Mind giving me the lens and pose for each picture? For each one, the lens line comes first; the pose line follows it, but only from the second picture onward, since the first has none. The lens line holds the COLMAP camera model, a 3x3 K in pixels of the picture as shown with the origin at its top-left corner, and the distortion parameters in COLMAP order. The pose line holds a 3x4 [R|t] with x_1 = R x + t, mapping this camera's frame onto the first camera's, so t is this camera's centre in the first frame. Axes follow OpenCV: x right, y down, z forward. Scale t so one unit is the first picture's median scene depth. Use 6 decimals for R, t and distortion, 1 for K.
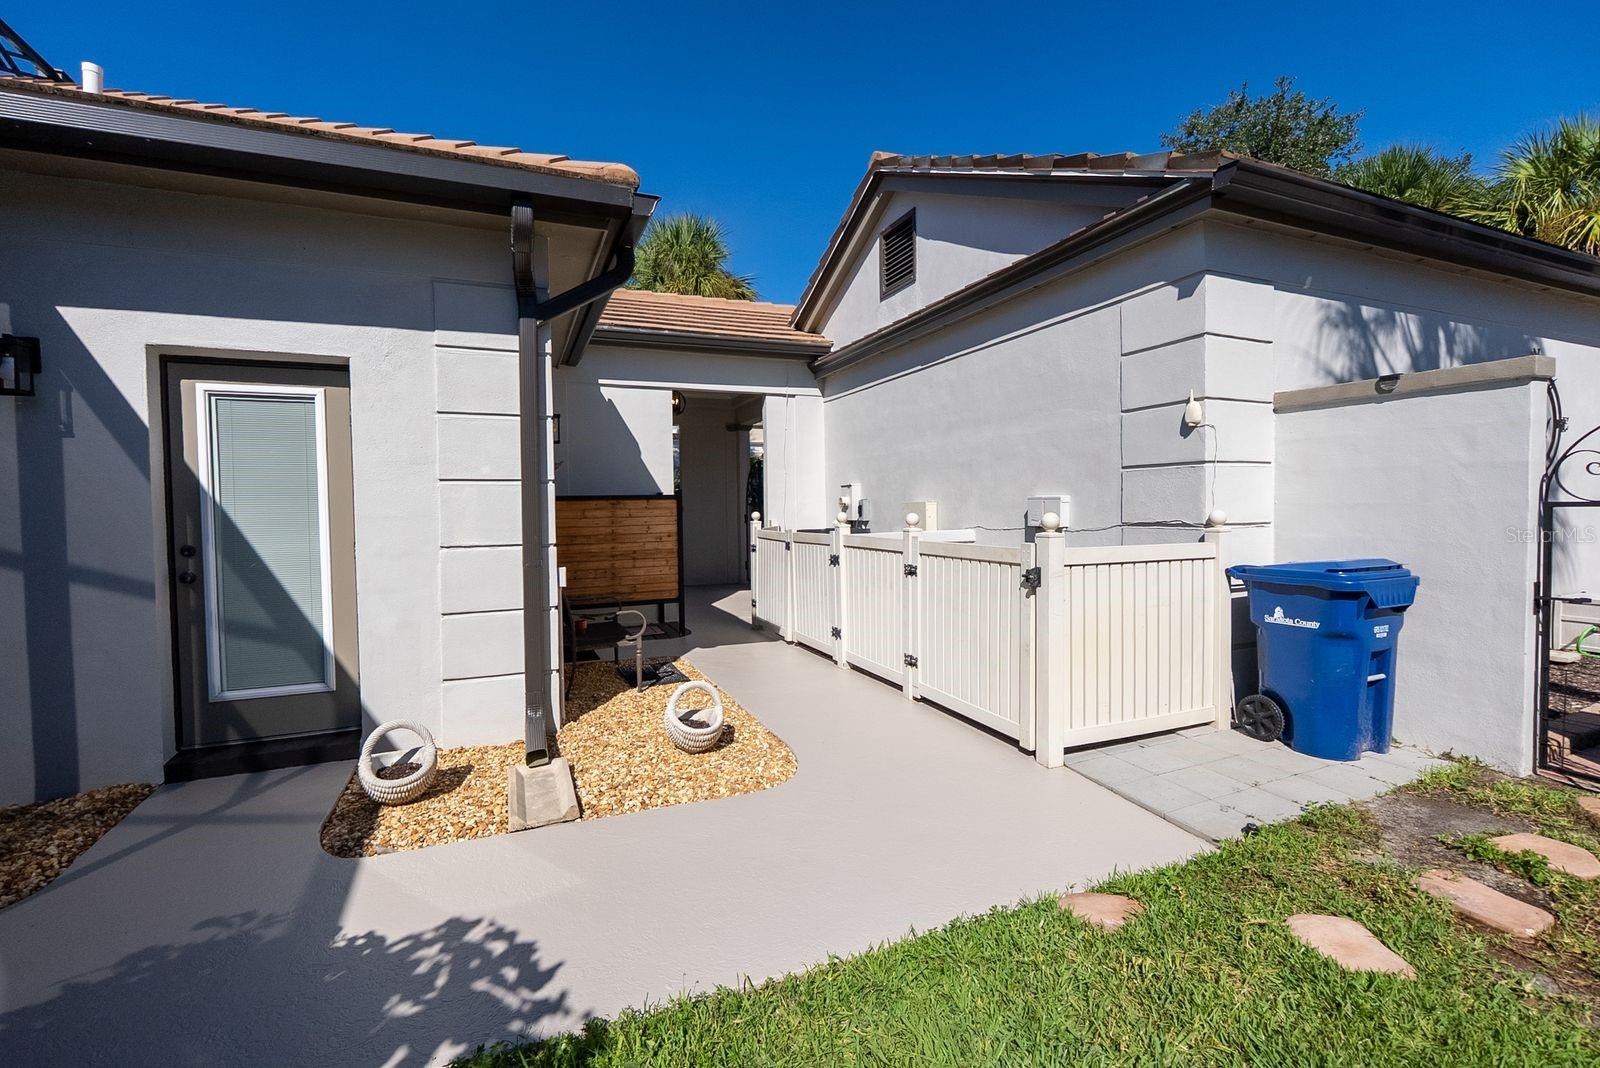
lens RADIAL K [[686.8, 0, 800.0], [0, 686.8, 534.0], [0, 0, 1]] dist [-0.021761, -0.000009]
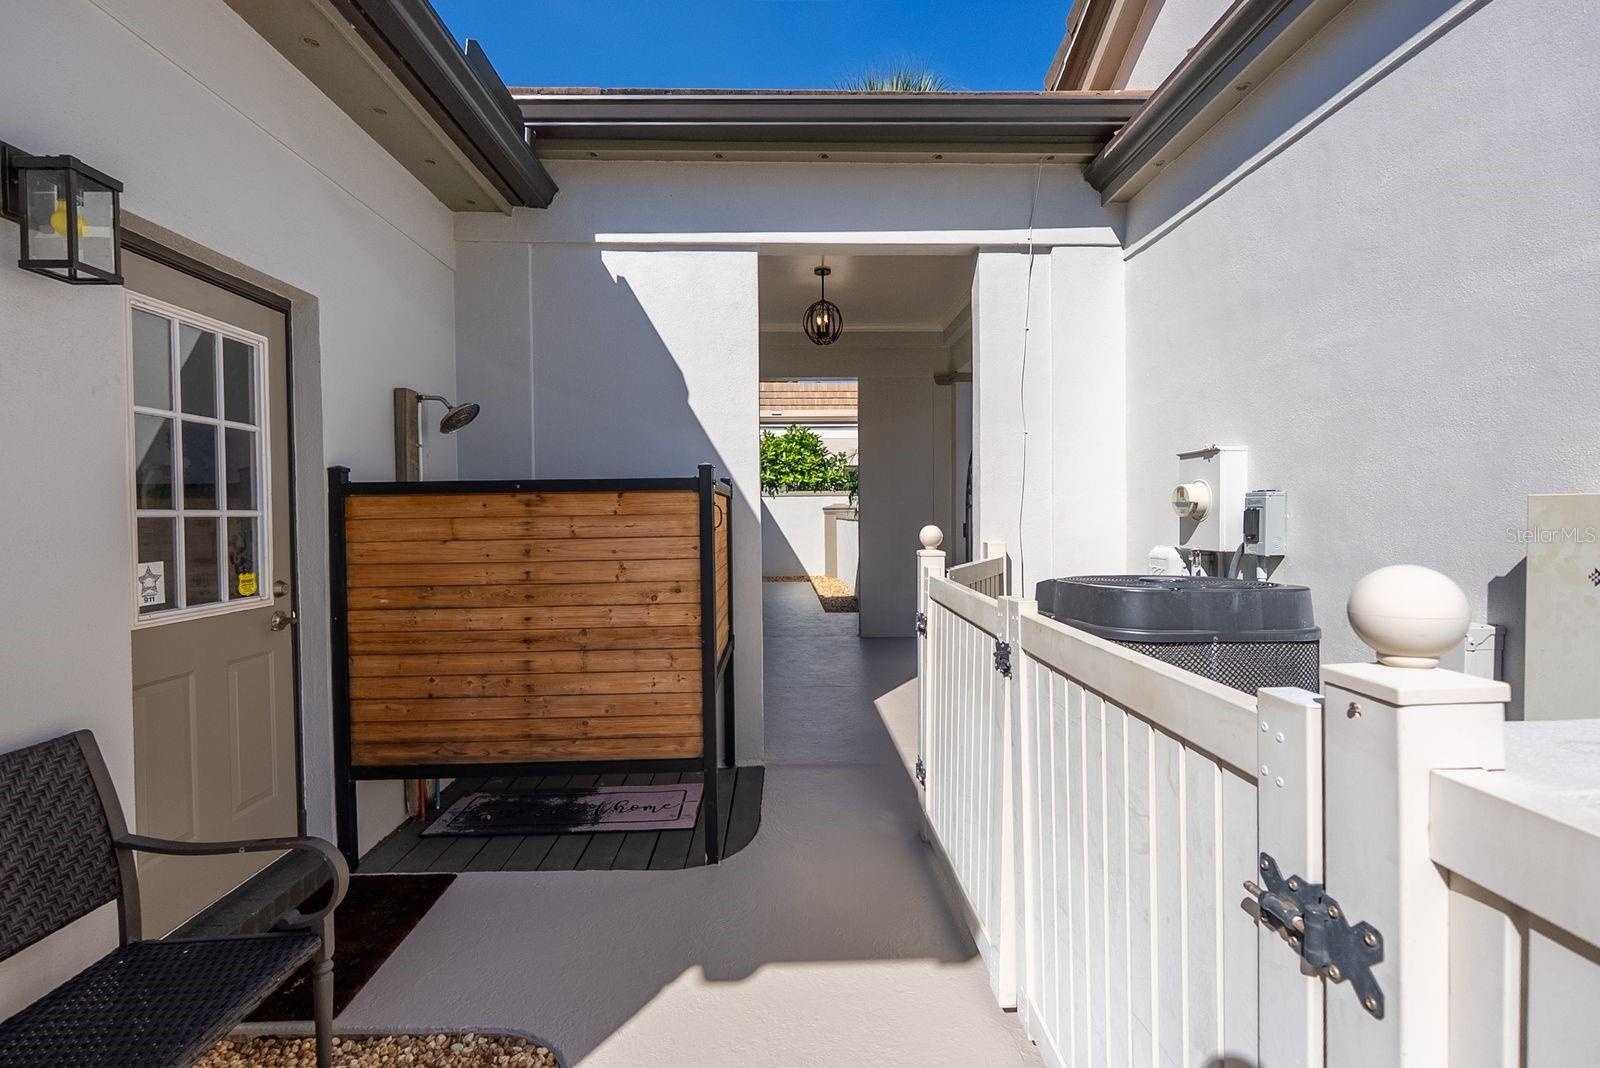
lens RADIAL K [[686.8, 0, 800.0], [0, 686.8, 534.0], [0, 0, 1]] dist [-0.021761, -0.000009]
pose [[0.932607, 0.015167, -0.360575, 0.003154], [-0.016611, 0.999862, -0.000908, -0.026116], [0.360512, 0.006836, 0.932730, 0.630340]]
